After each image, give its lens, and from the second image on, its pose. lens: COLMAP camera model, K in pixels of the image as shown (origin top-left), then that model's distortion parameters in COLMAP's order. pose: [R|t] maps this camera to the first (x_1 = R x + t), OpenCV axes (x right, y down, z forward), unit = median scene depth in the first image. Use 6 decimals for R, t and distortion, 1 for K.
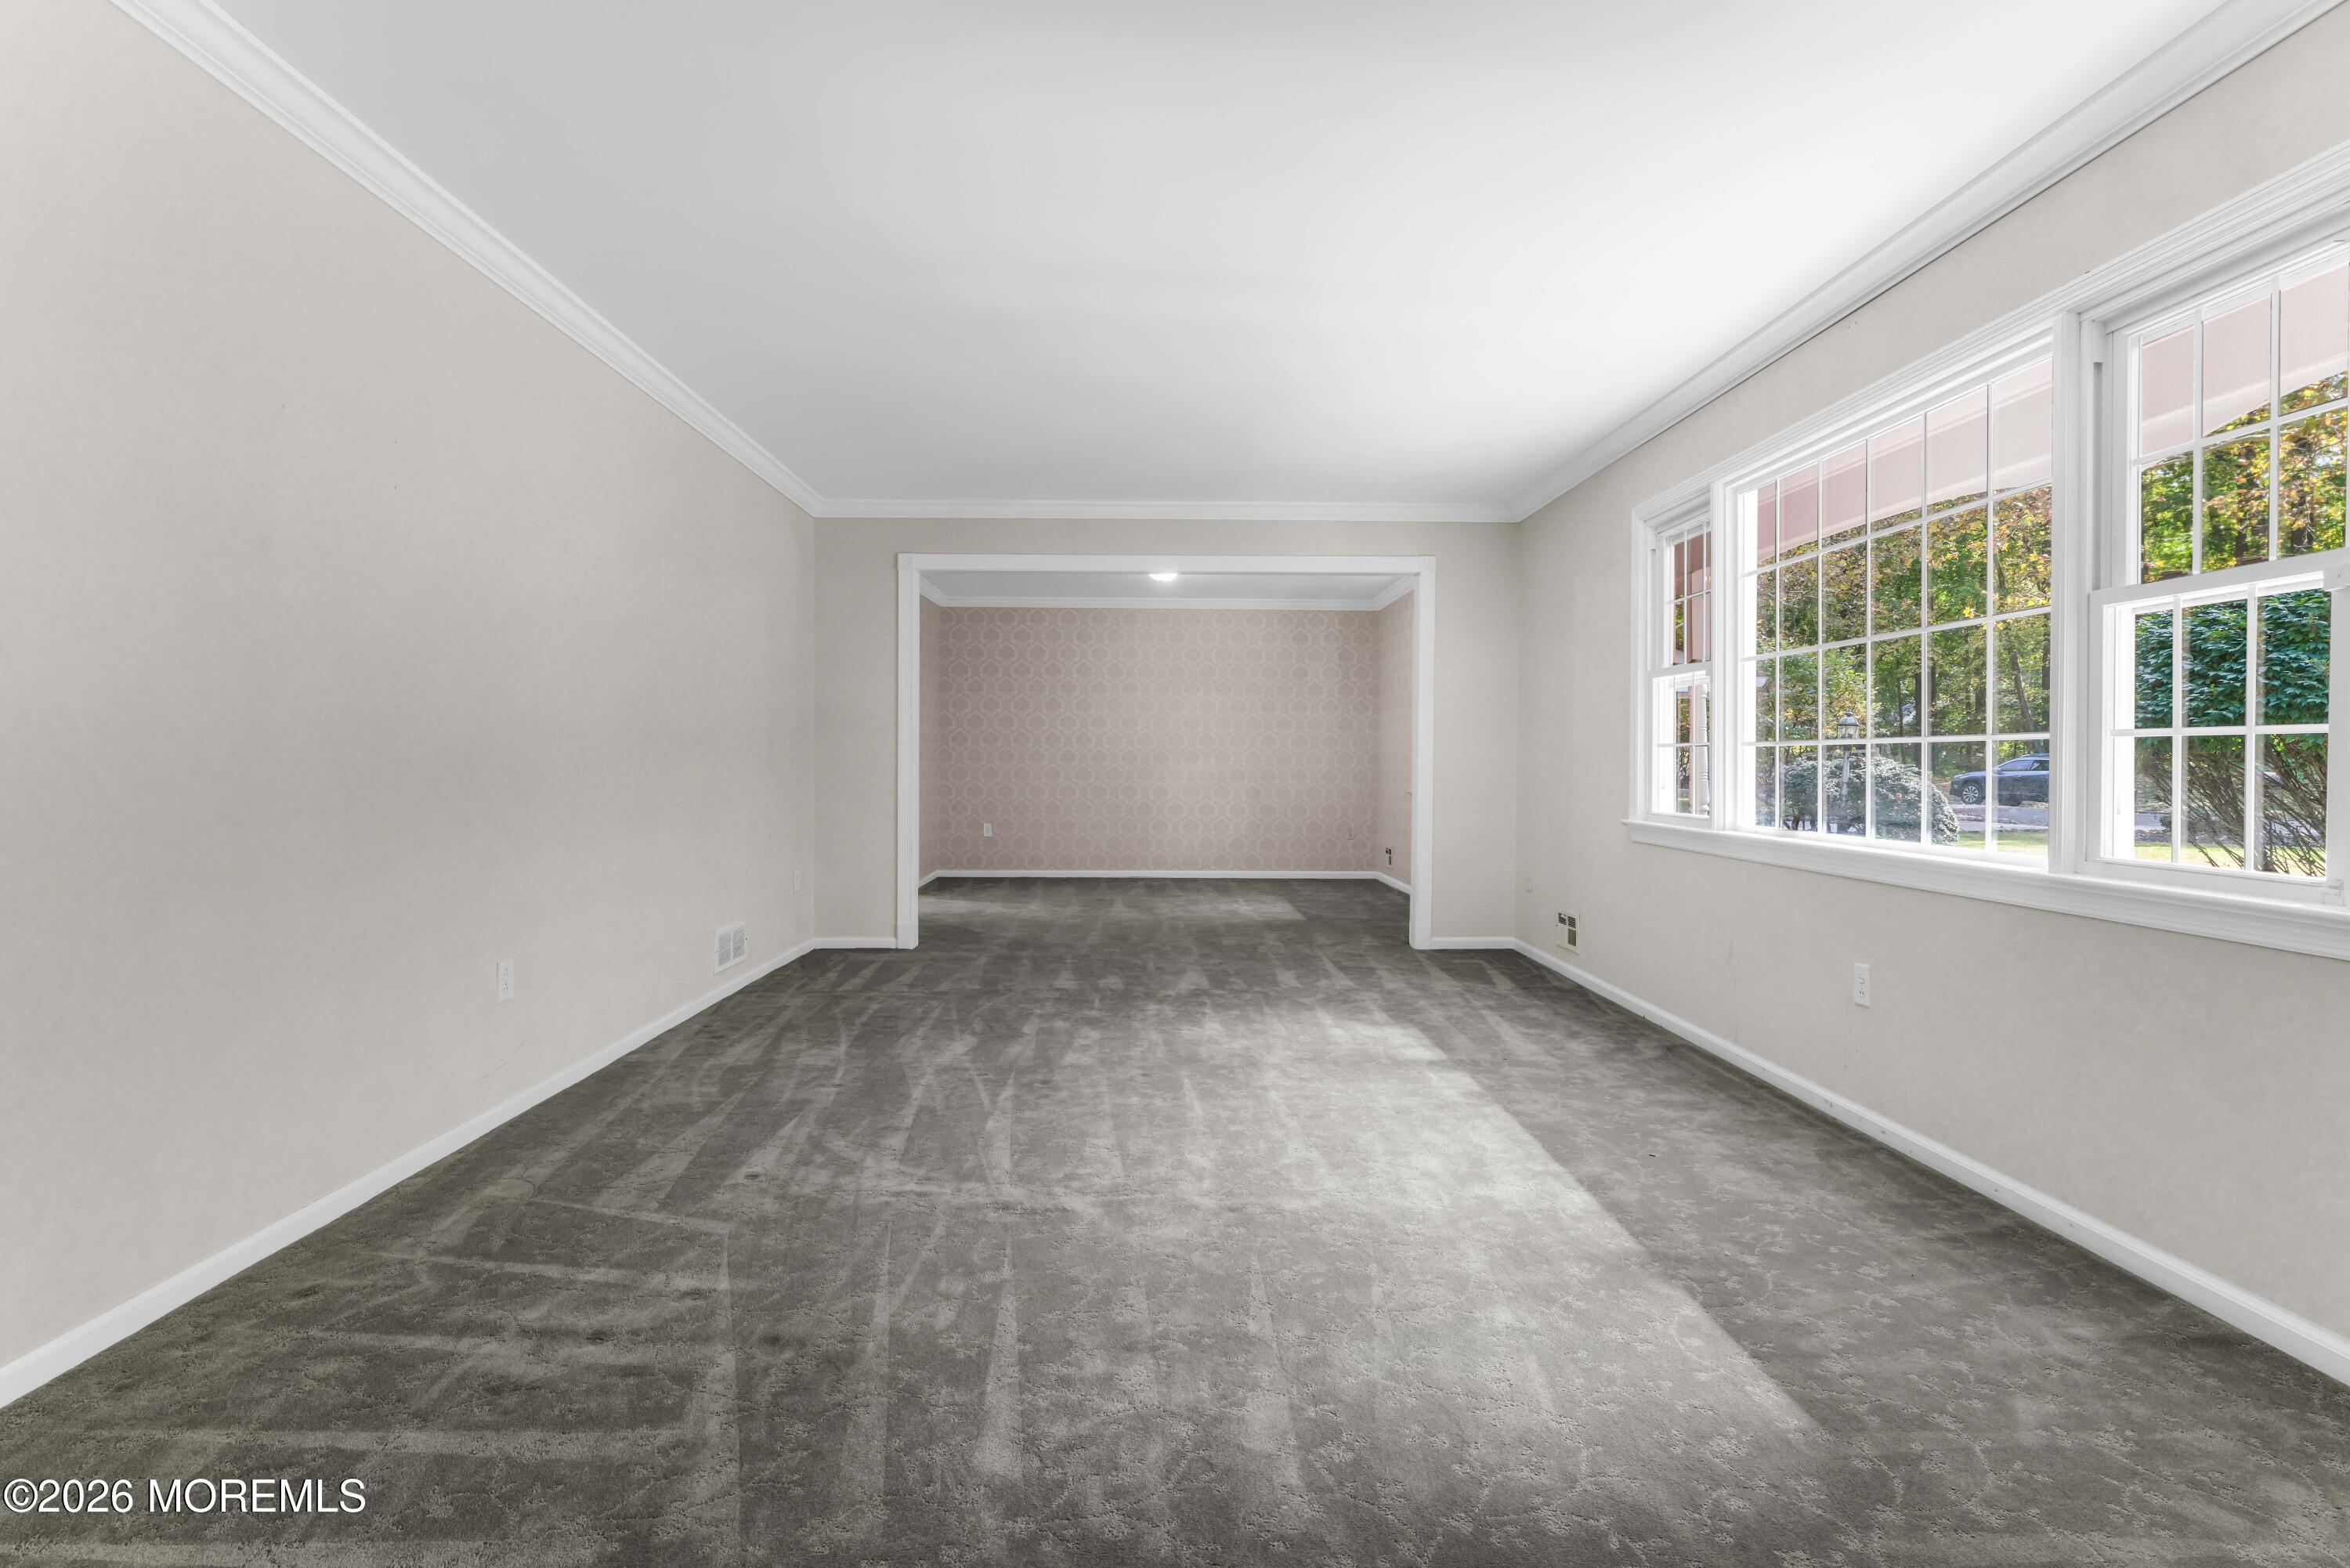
lens RADIAL K [[1151.3, 0, 1170.0], [0, 1151.3, 770.6], [0, 0, 1]] dist [-0.001082, 0.000289]
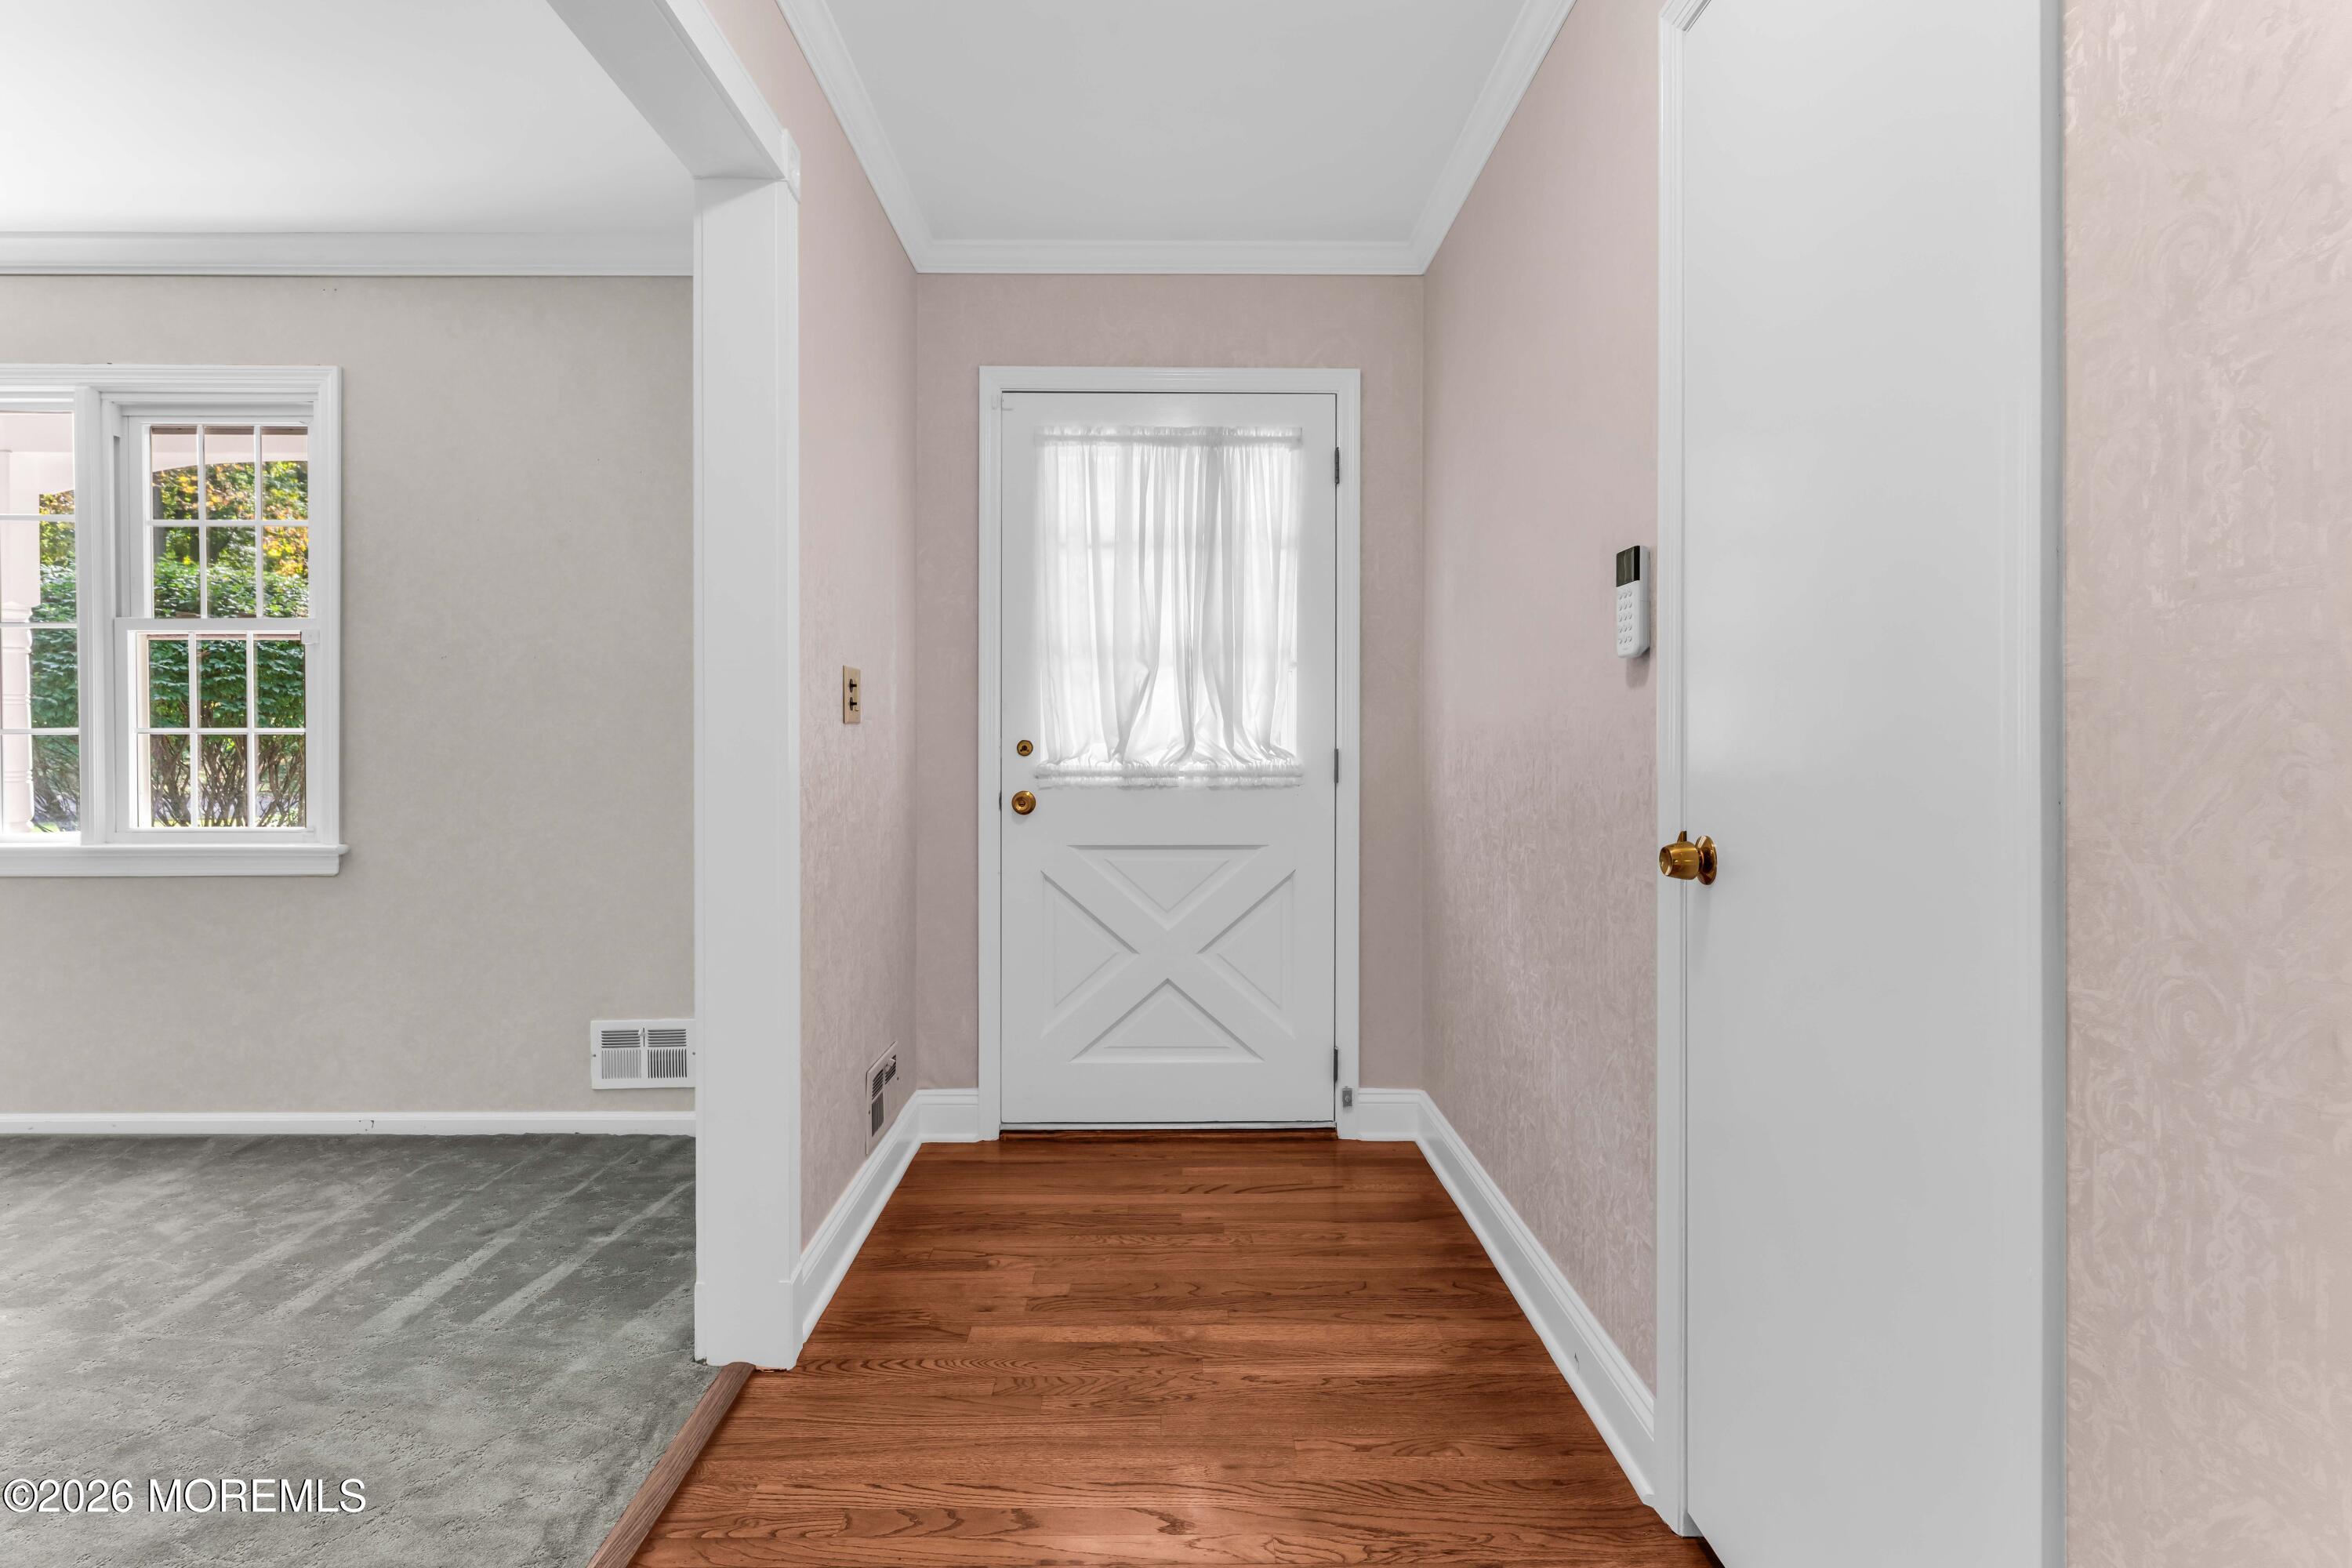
lens RADIAL K [[1177.6, 0, 1178.3], [0, 1177.6, 749.4], [0, 0, 1]] dist [0.000750, 0.001037]
pose [[0.005024, -0.013502, 0.999896, -0.427212], [0.011178, 0.999847, 0.013445, -0.014544], [-0.999925, 0.011109, 0.005175, -0.145621]]
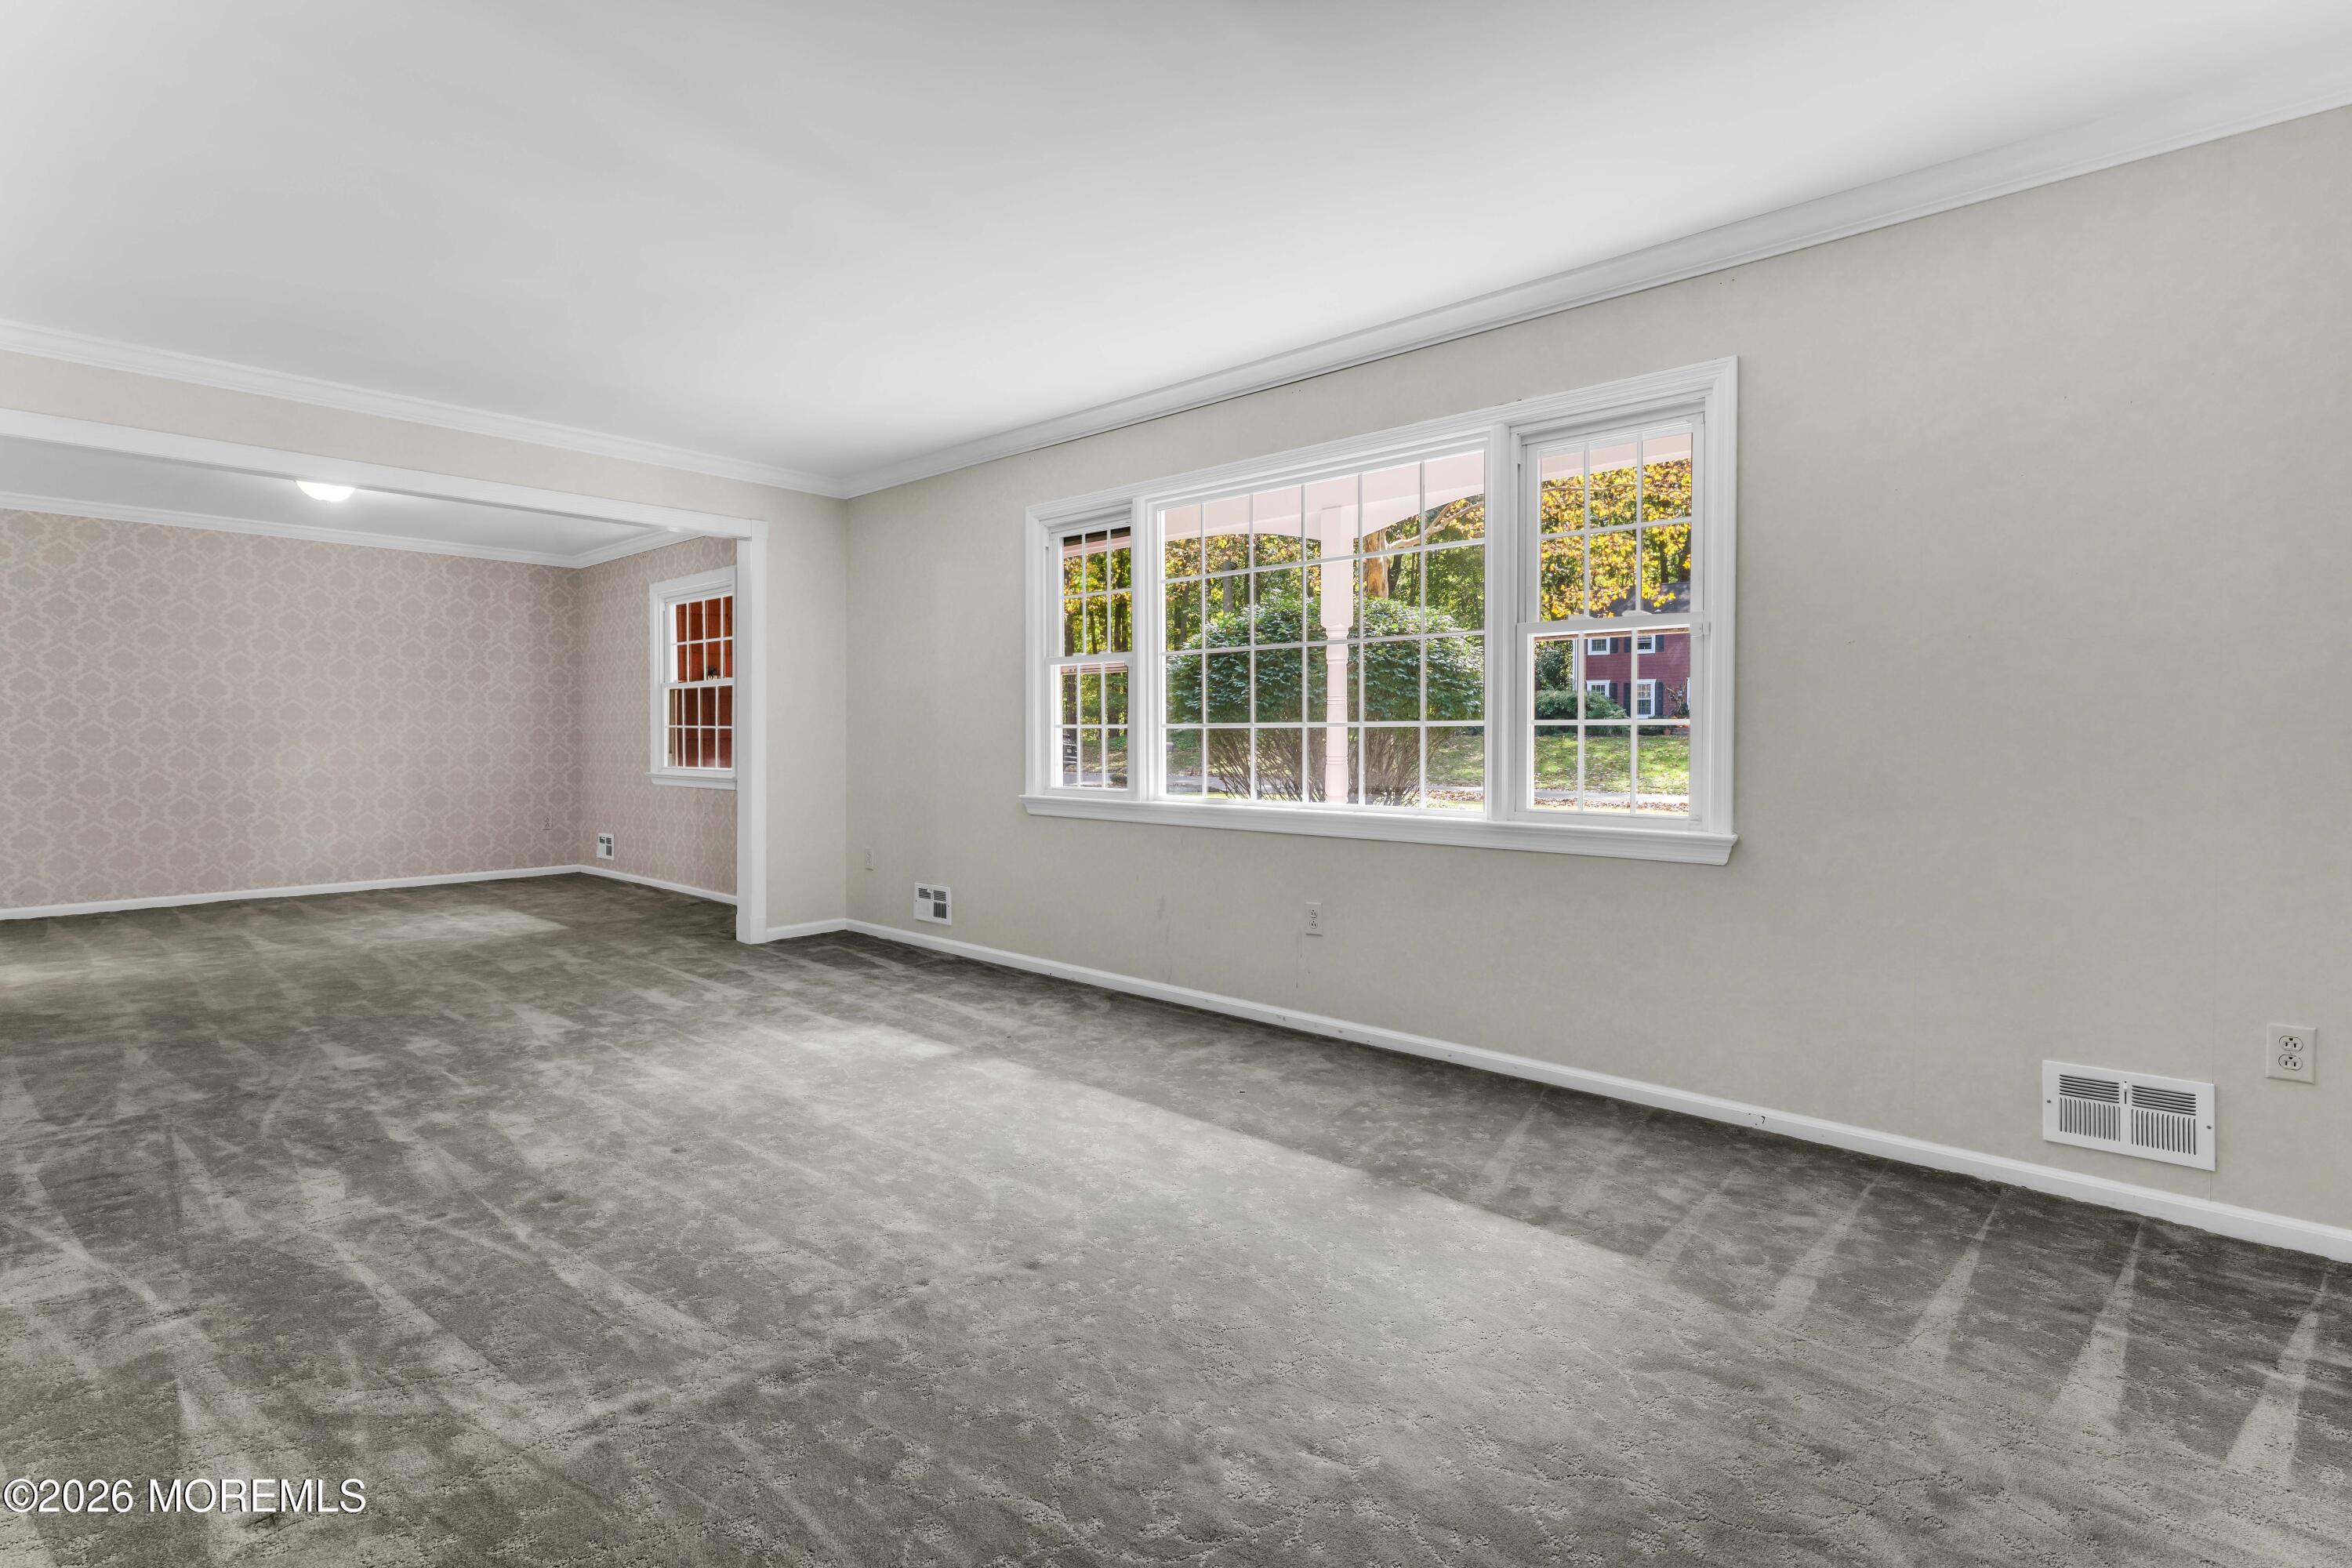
lens RADIAL K [[1103.3, 0, 1138.4], [0, 1103.3, 748.5], [0, 0, 1]] dist [-0.000439, -0.000086]
pose [[0.689579, -0.012192, 0.724108, -0.461692], [0.009344, 0.999925, 0.007937, -0.013122], [-0.724151, 0.001293, 0.689641, 0.349066]]
